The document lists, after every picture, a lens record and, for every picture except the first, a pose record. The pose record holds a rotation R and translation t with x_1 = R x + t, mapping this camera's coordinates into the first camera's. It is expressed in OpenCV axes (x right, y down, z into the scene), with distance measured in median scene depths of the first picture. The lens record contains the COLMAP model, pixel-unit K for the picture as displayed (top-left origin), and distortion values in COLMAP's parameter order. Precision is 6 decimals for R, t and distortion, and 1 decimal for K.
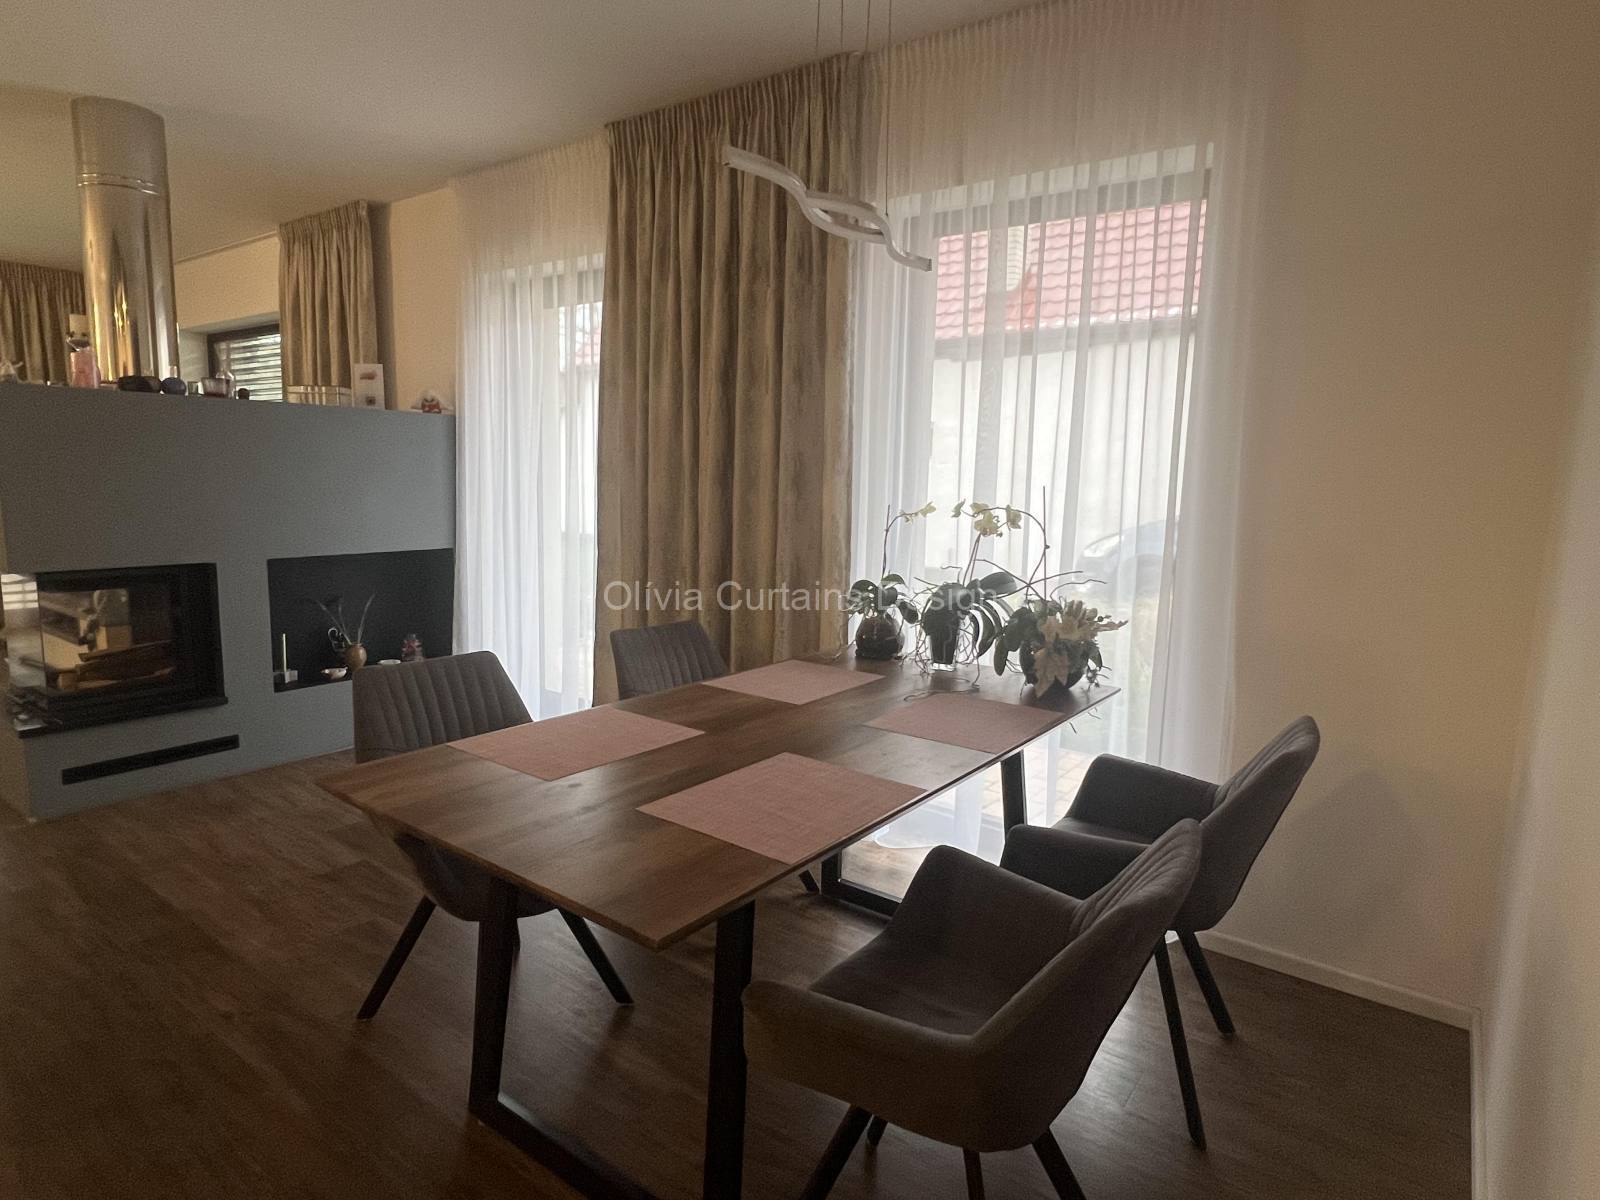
lens RADIAL K [[900.6, 0, 771.2], [0, 900.6, 596.9], [0, 0, 1]] dist [-0.002416, 0.000027]
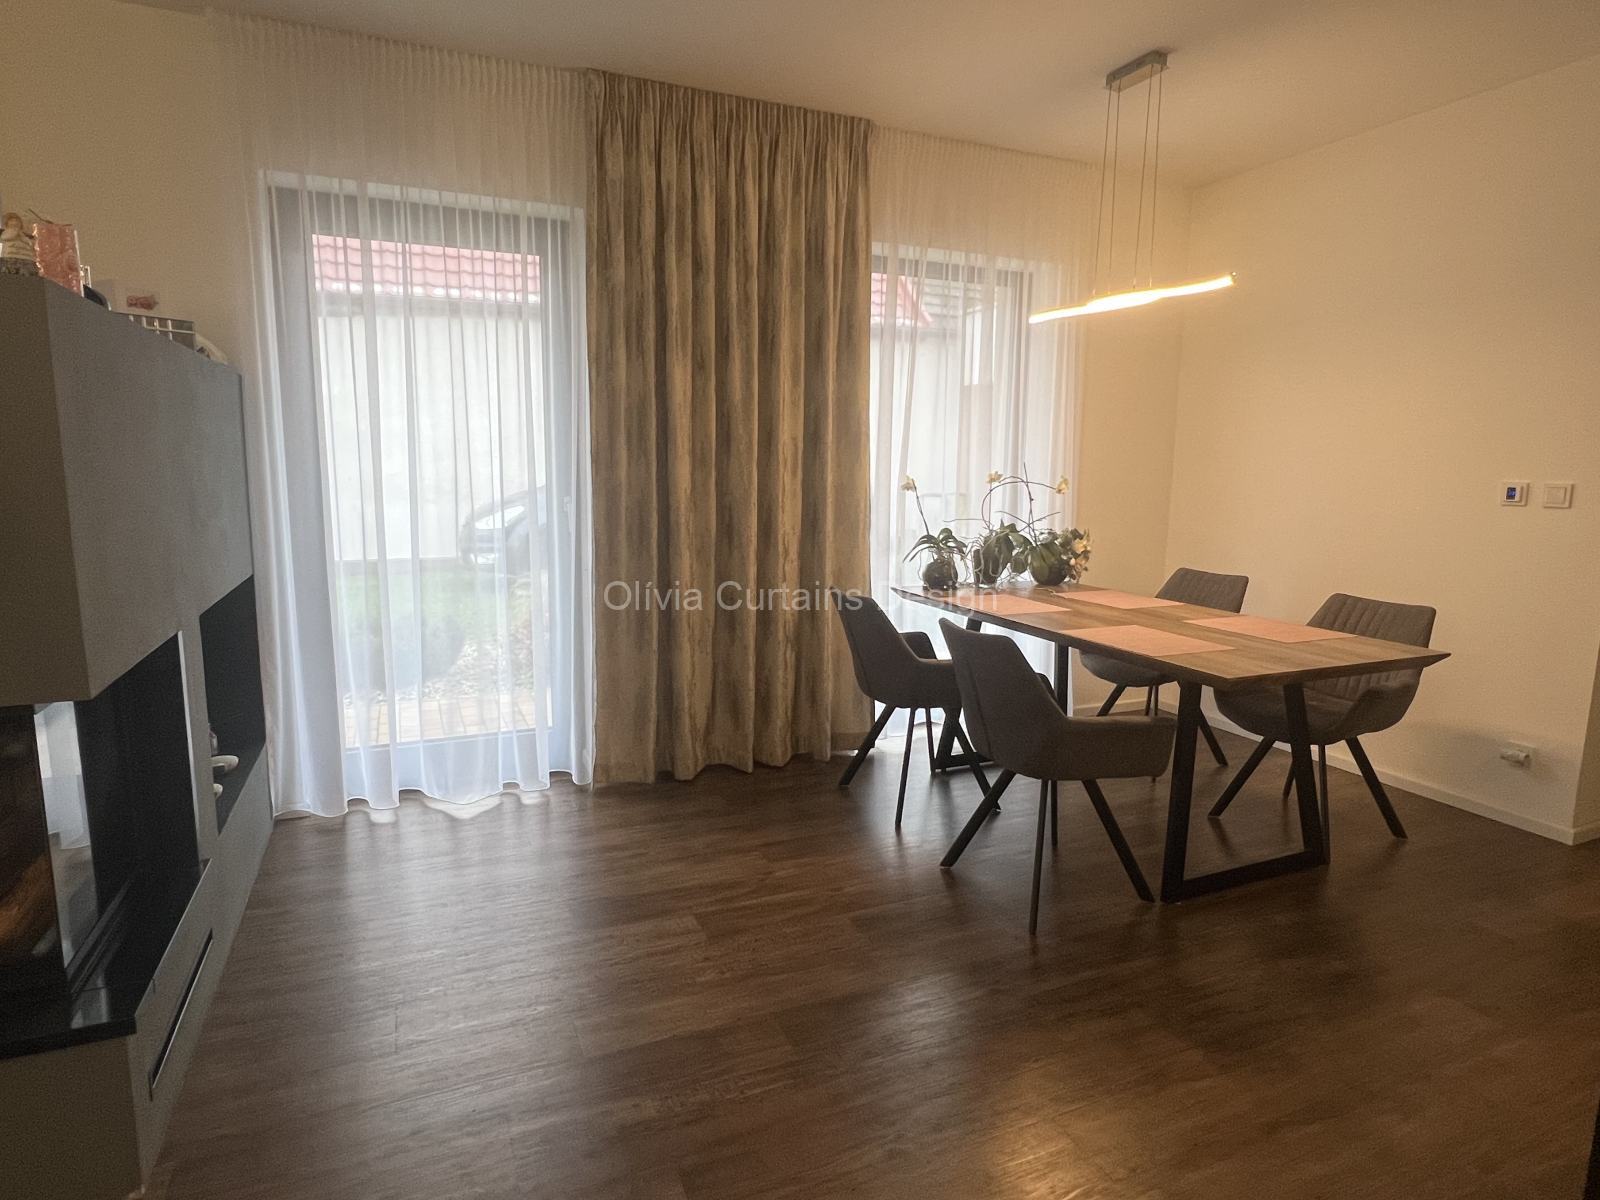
lens RADIAL K [[900.6, 0, 771.2], [0, 900.6, 596.9], [0, 0, 1]] dist [-0.002416, 0.000027]
pose [[0.502631, -0.158653, 0.849819, -0.991031], [0.122494, 0.986168, 0.111659, -0.088555], [-0.855779, 0.047974, 0.515112, 0.420765]]
